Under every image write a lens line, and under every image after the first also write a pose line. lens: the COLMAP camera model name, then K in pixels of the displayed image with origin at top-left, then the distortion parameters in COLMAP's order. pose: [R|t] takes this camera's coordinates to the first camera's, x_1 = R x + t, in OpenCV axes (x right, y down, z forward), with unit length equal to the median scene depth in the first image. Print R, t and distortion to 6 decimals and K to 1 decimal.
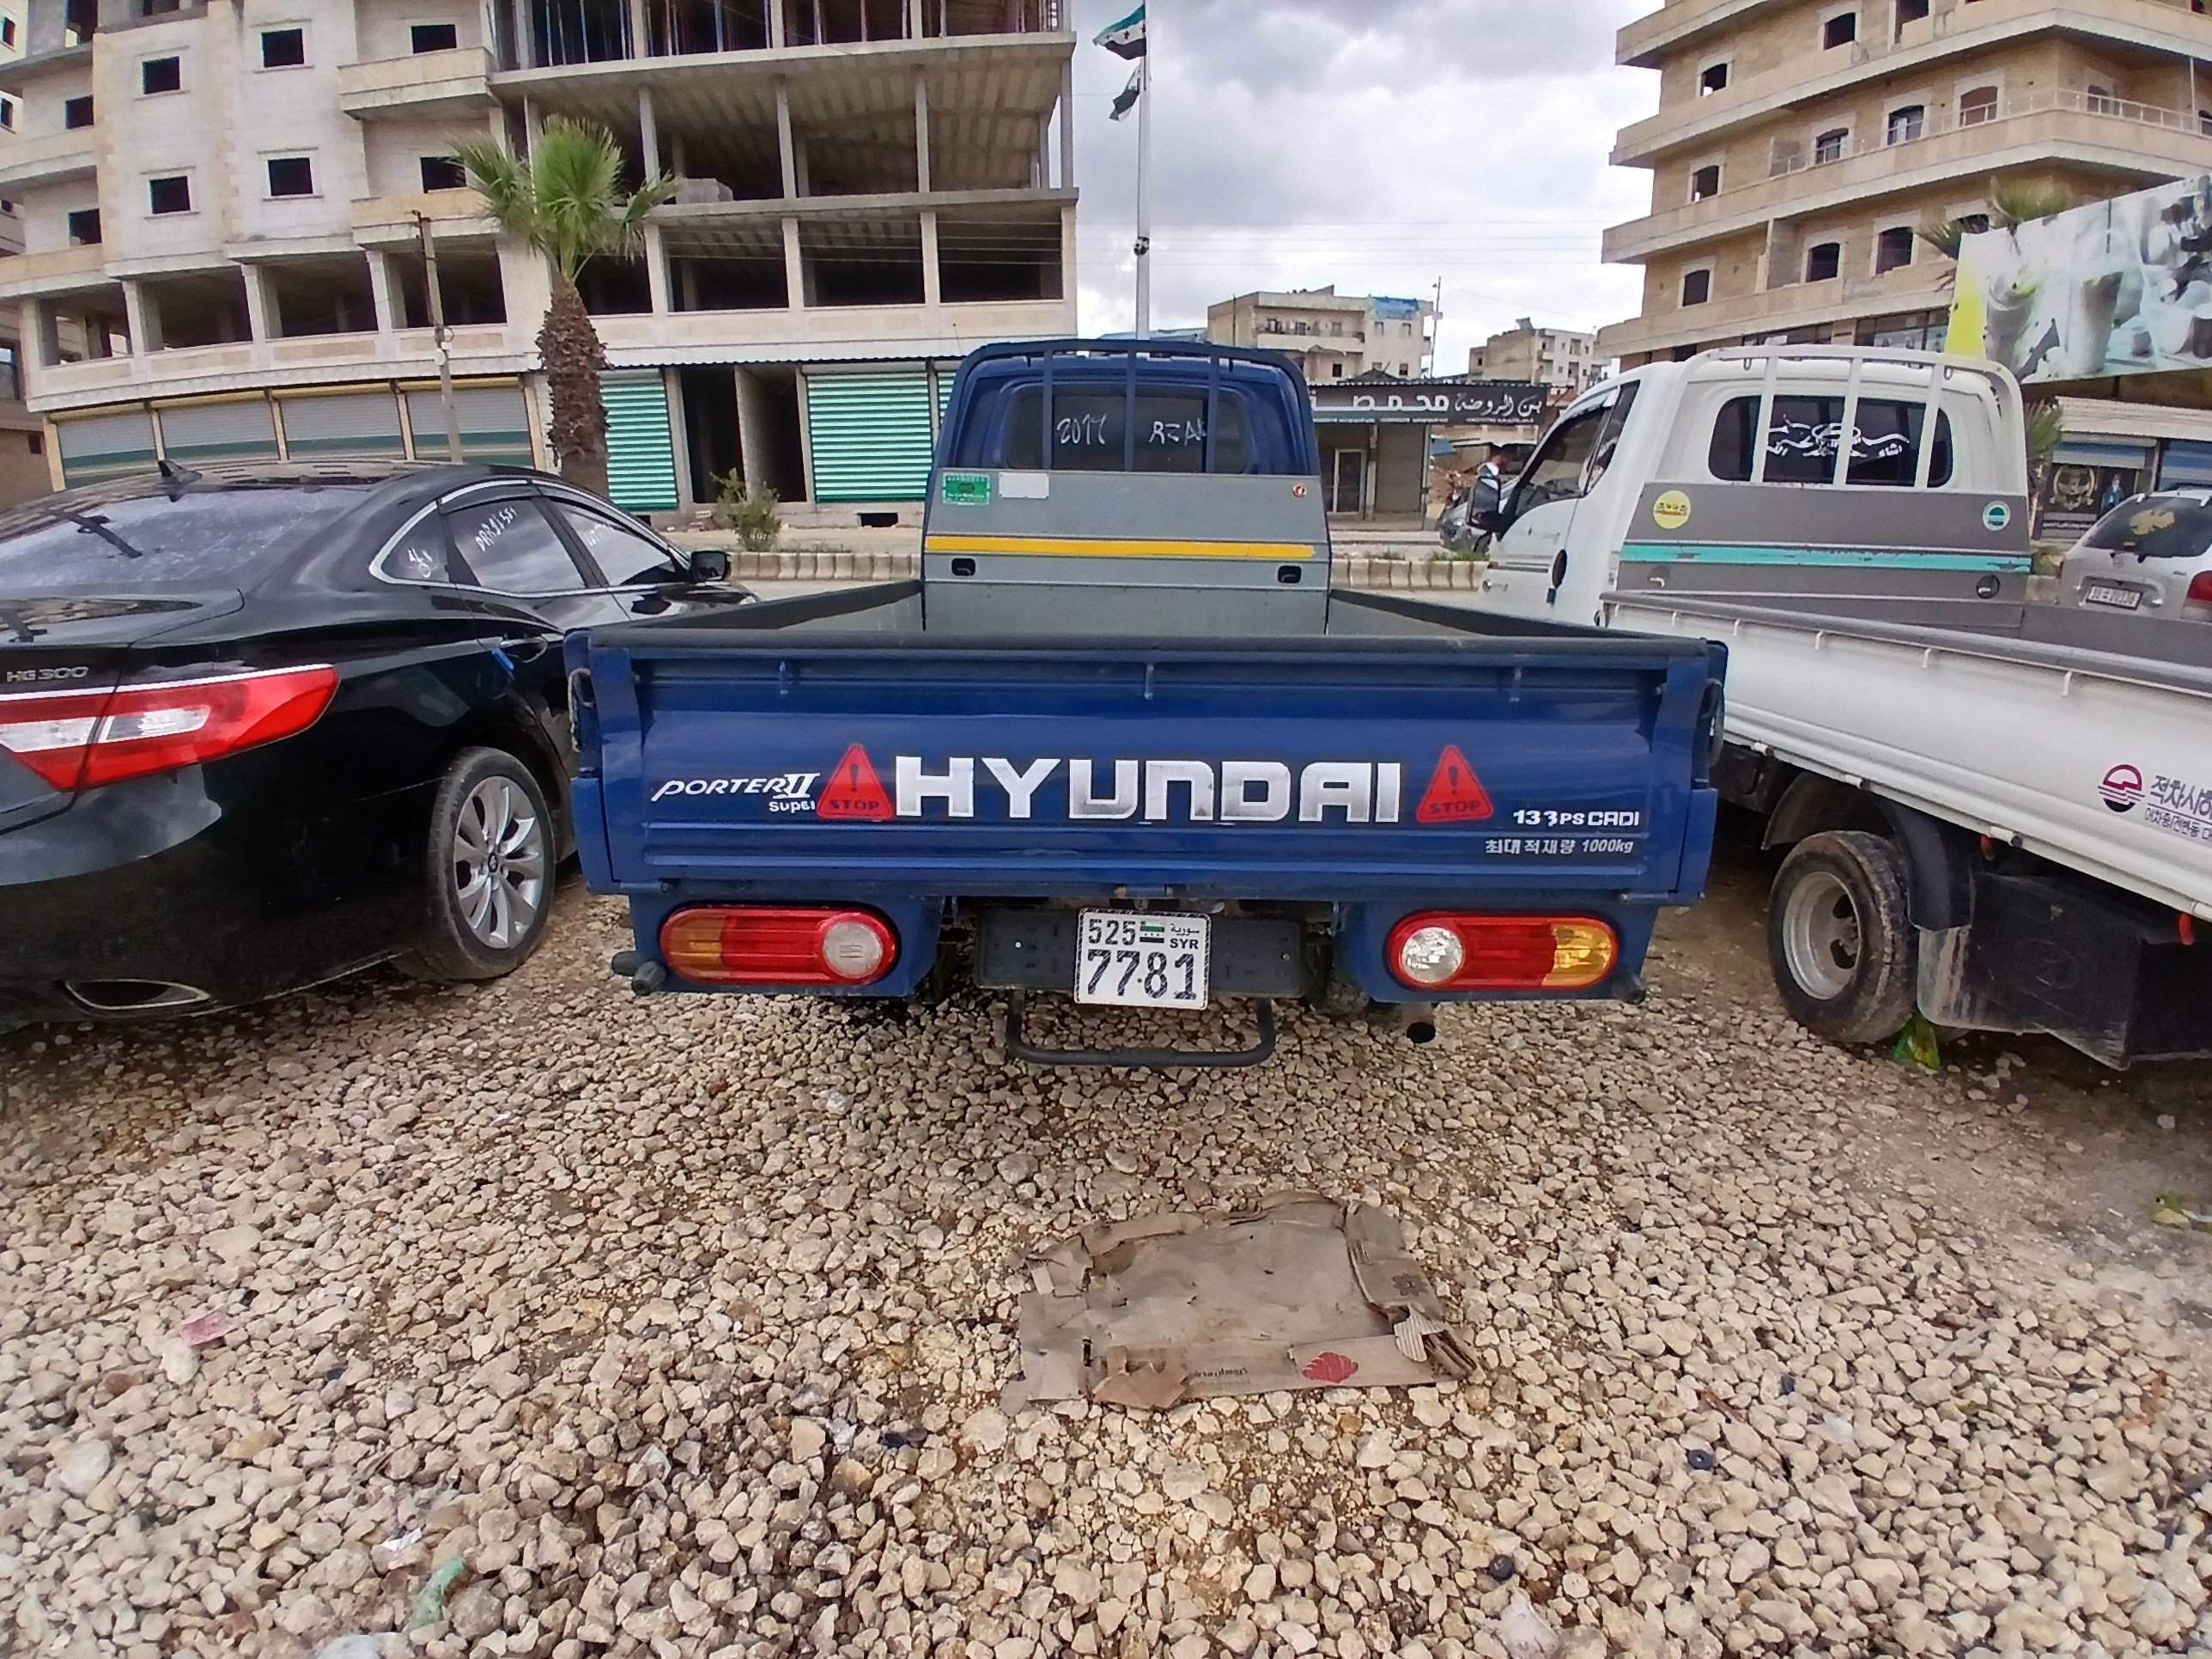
lens RADIAL K [[1118.2, 0, 1120.2], [0, 1118.2, 822.0], [0, 0, 1]] dist [-0.012702, -0.036601]
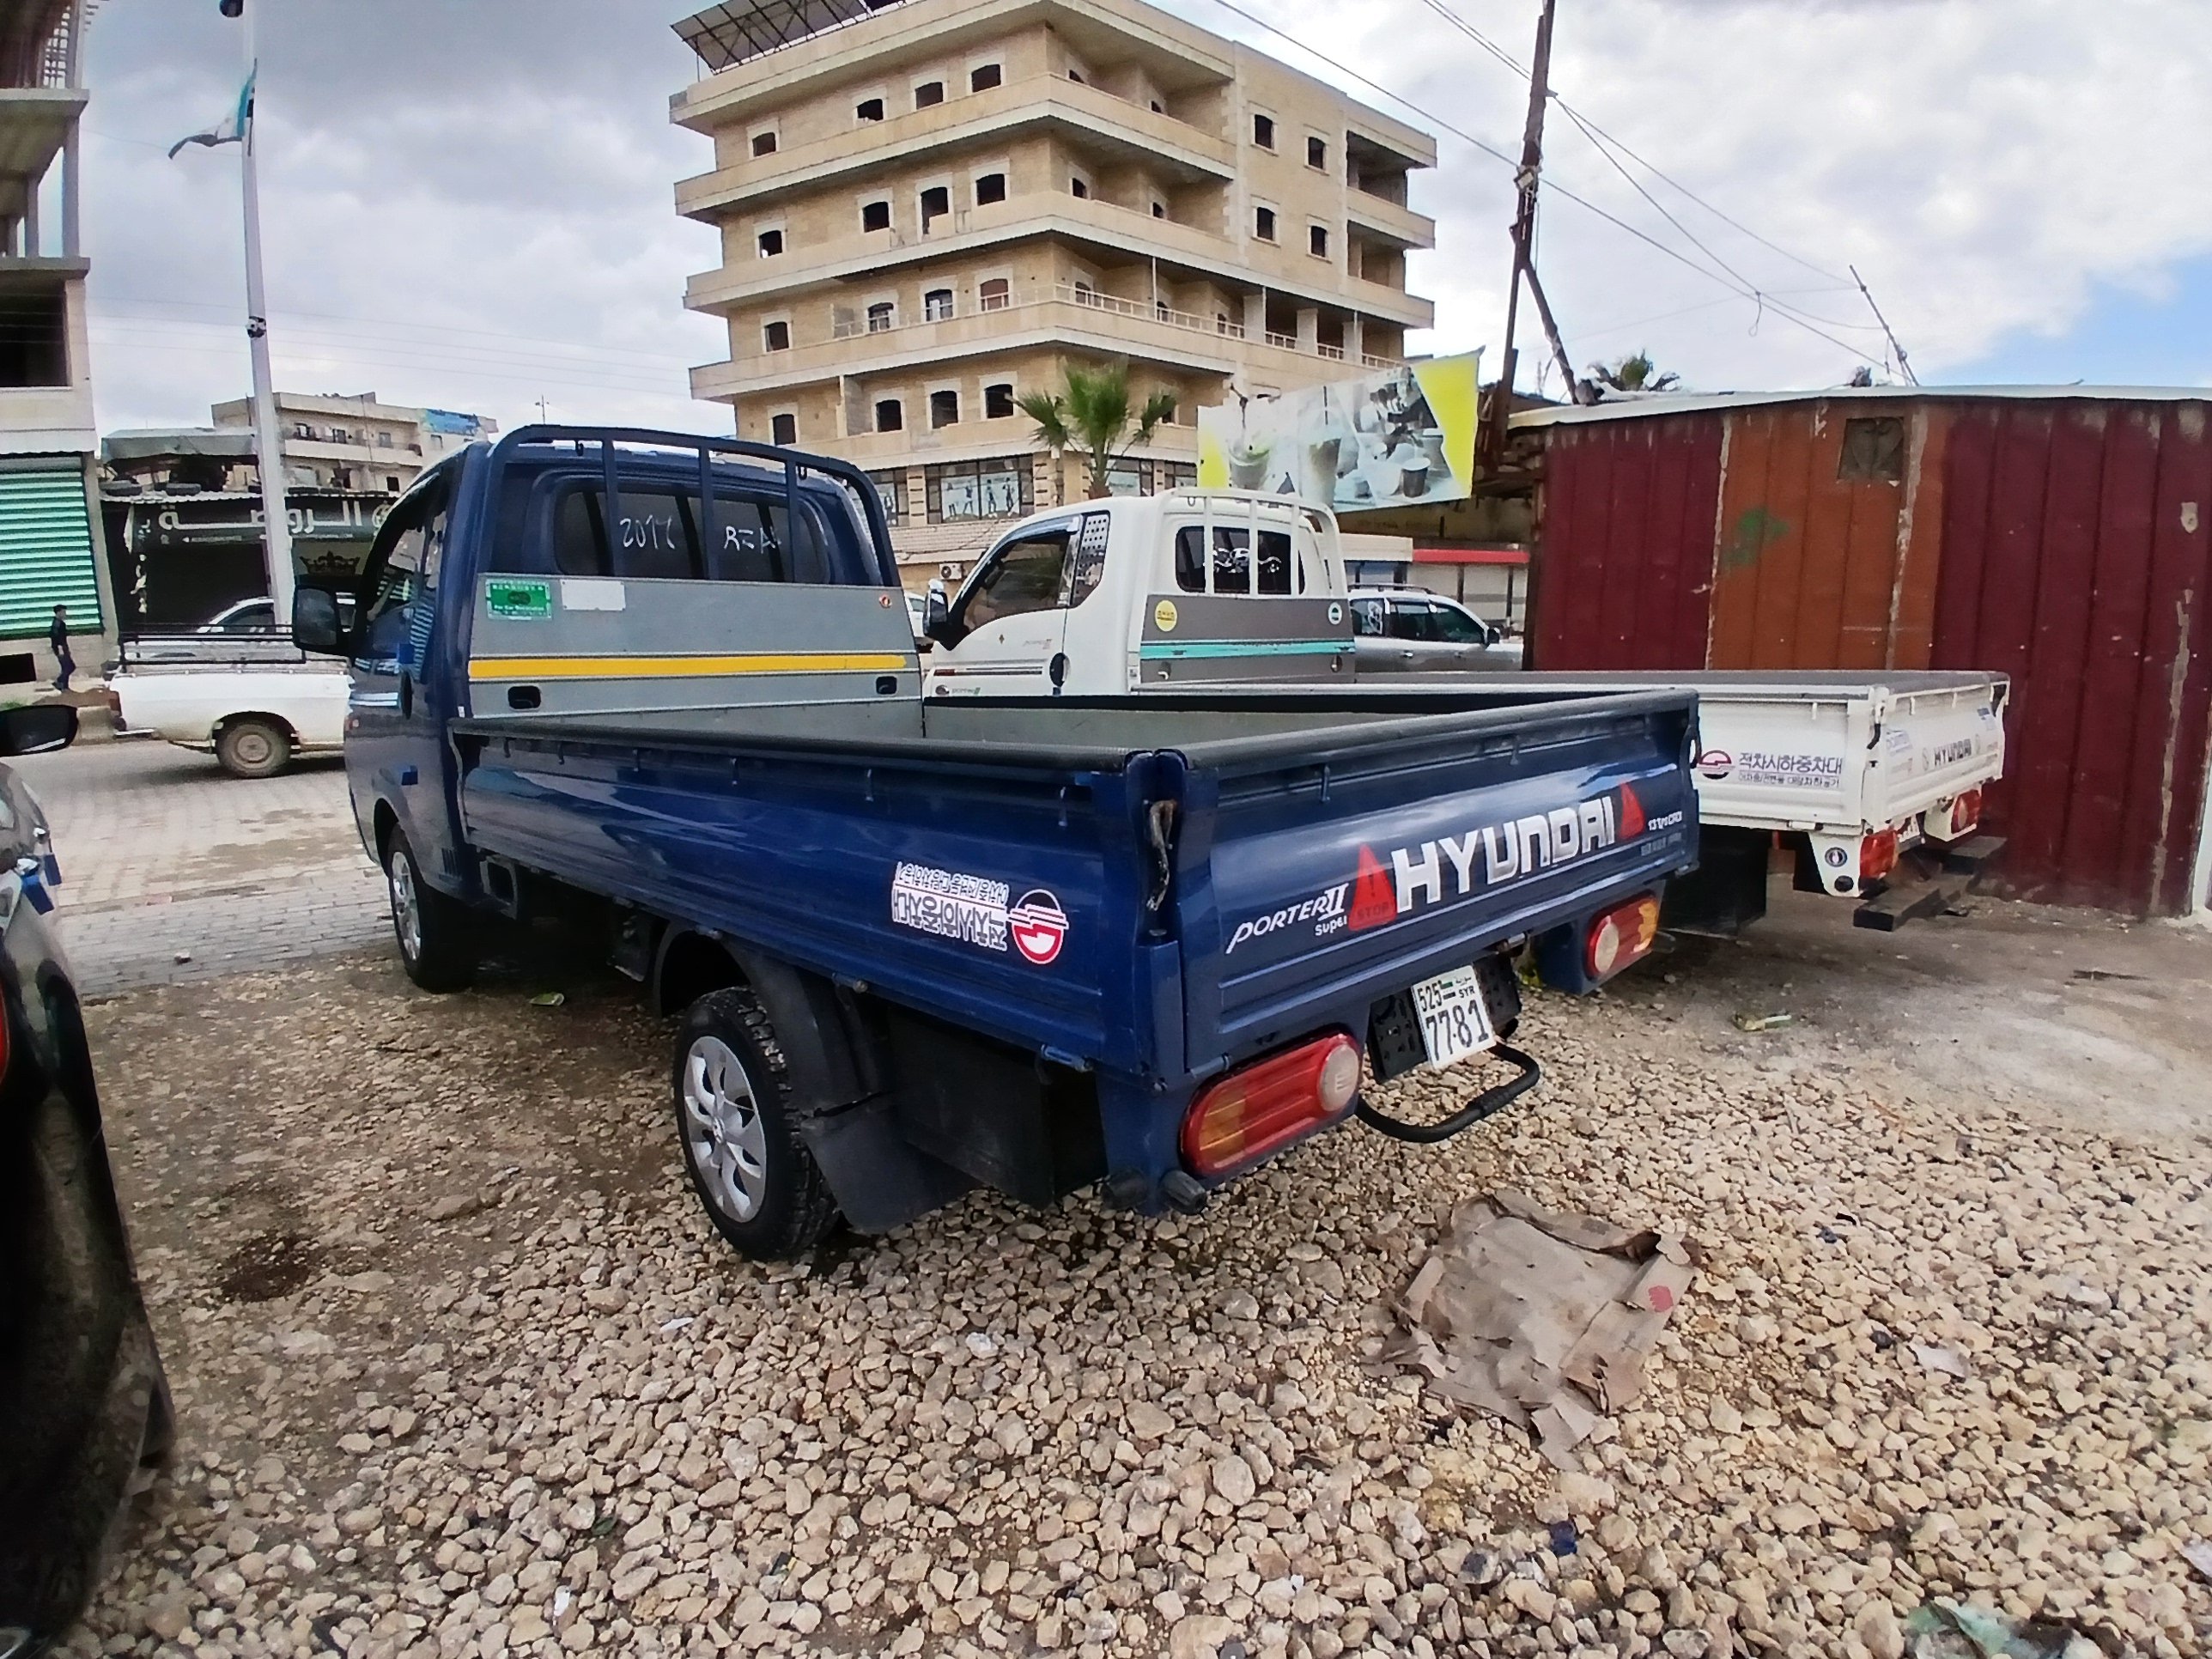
lens RADIAL K [[1118.2, 0, 1120.2], [0, 1118.2, 822.0], [0, 0, 1]] dist [-0.012702, -0.036601]
pose [[0.716407, -0.134931, 0.684510, -0.404427], [0.205203, 0.978475, -0.021888, -0.043930], [-0.666823, 0.156144, 0.728675, 0.181187]]
